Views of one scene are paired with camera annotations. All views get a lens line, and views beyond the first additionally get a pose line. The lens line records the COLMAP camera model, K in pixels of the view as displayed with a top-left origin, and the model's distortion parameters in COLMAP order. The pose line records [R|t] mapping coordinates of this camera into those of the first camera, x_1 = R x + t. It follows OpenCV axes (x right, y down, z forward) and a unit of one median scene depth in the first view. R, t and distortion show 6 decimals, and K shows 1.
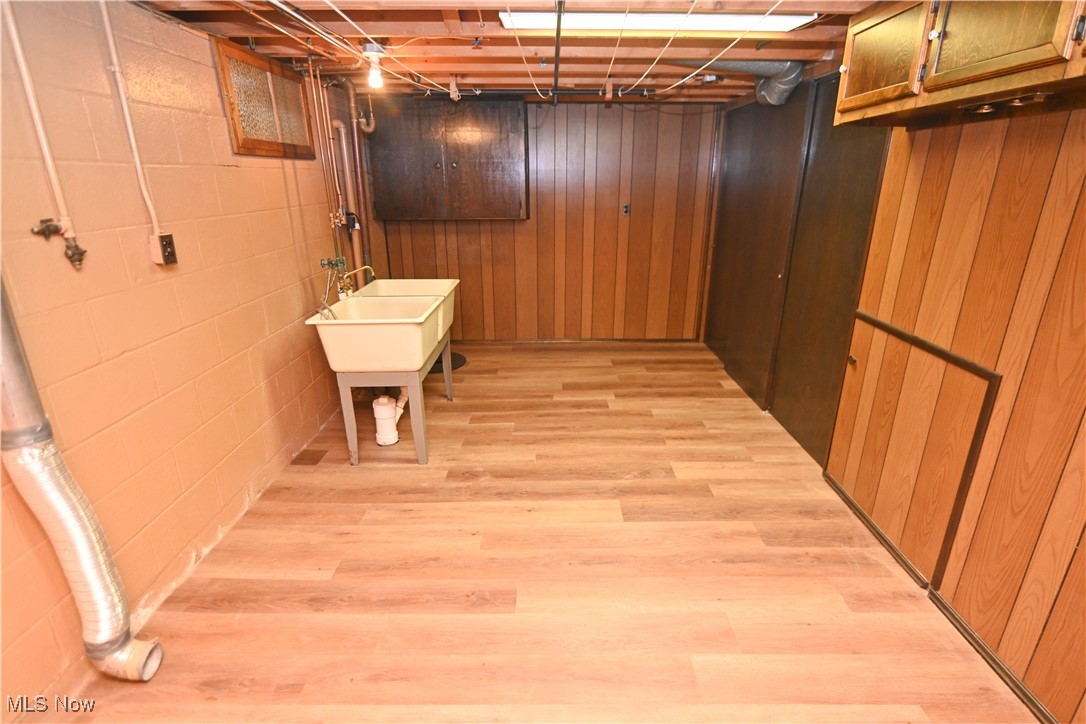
lens RADIAL K [[530.9, 0, 551.8], [0, 530.9, 359.3], [0, 0, 1]] dist [-0.000091, -0.000375]
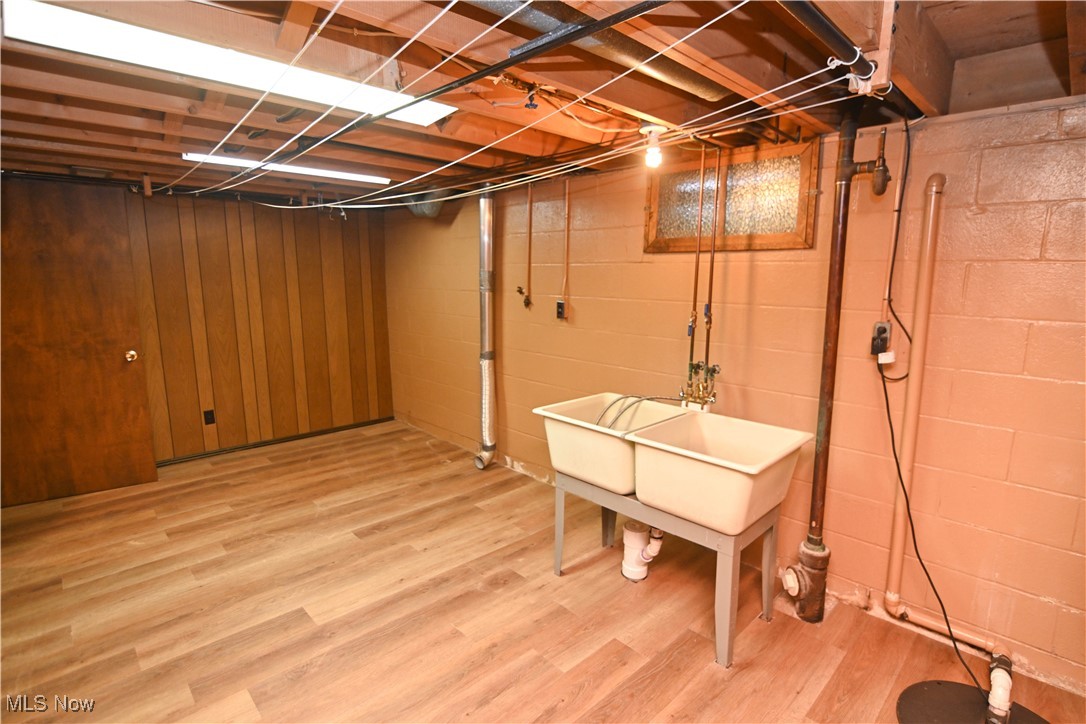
lens RADIAL K [[530.9, 0, 551.8], [0, 530.9, 359.3], [0, 0, 1]] dist [-0.000091, -0.000375]
pose [[-0.712046, 0.112716, -0.693026, 0.411653], [-0.228107, 0.896354, 0.380154, -0.550844], [0.664046, 0.428771, -0.612534, 1.615875]]
